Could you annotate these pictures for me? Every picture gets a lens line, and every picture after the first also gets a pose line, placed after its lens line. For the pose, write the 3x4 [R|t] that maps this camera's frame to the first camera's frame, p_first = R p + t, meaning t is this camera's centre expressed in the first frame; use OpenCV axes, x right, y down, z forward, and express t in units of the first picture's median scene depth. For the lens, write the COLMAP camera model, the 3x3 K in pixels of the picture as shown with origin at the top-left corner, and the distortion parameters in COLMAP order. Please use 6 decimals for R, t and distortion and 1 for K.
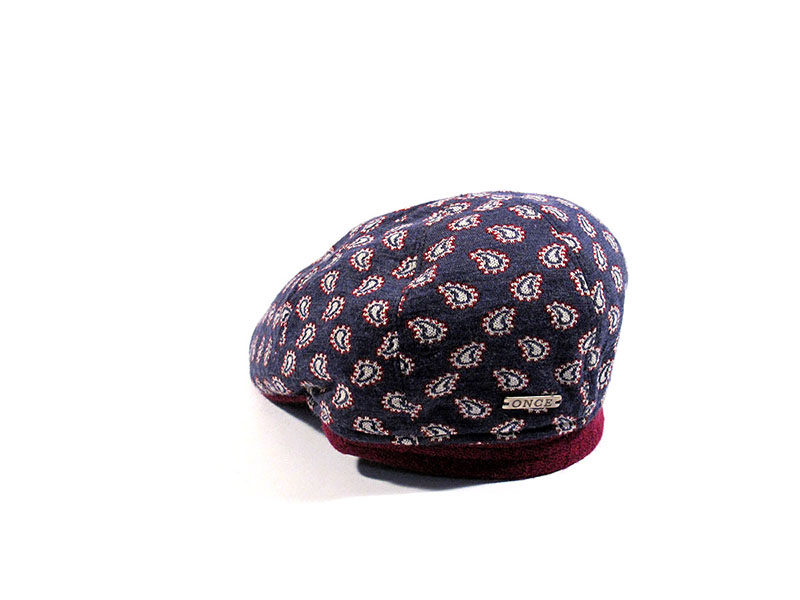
lens RADIAL K [[1147.1, 0, 413.7], [0, 1147.1, 320.1], [0, 0, 1]] dist [-0.085932, 0.000000]
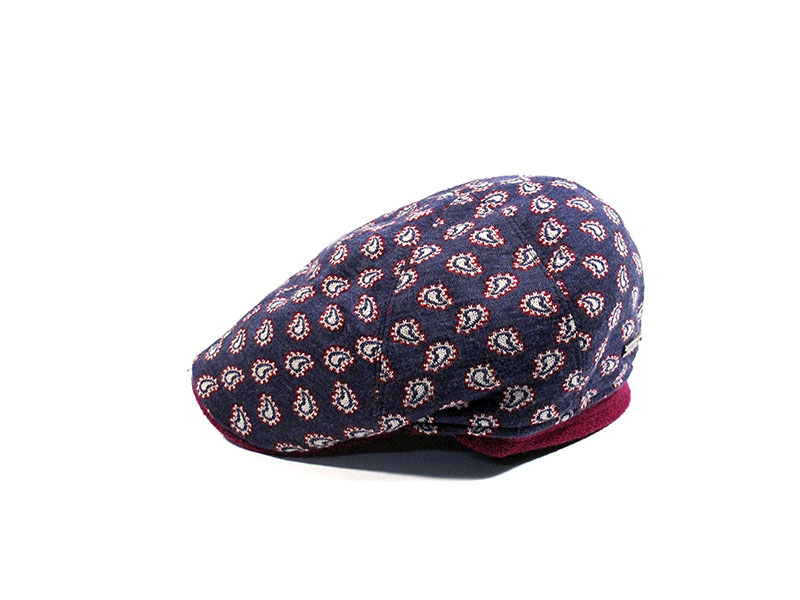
lens RADIAL K [[1147.1, 0, 400.2], [0, 1147.1, 296.0], [0, 0, 1]] dist [-0.085932, 0.000000]
pose [[0.677795, -0.262547, 0.686778, -0.810385], [0.275592, 0.956693, 0.093745, -0.142409], [-0.681648, 0.125731, 0.720797, 0.343836]]
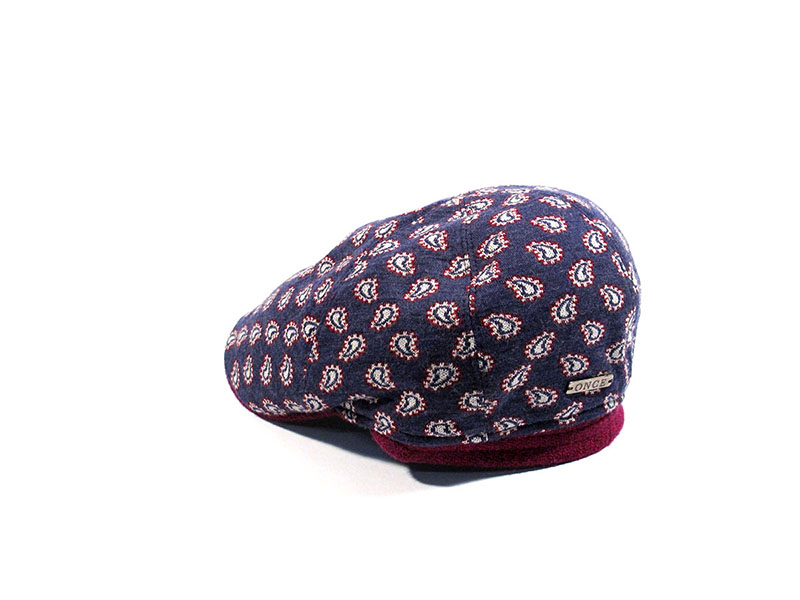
lens RADIAL K [[1147.1, 0, 408.0], [0, 1147.1, 303.0], [0, 0, 1]] dist [-0.085932, 0.000000]
pose [[0.955081, -0.108080, 0.275931, -0.333398], [0.113034, 0.993589, -0.002062, -0.017808], [-0.273939, 0.033159, 0.961175, 0.050757]]
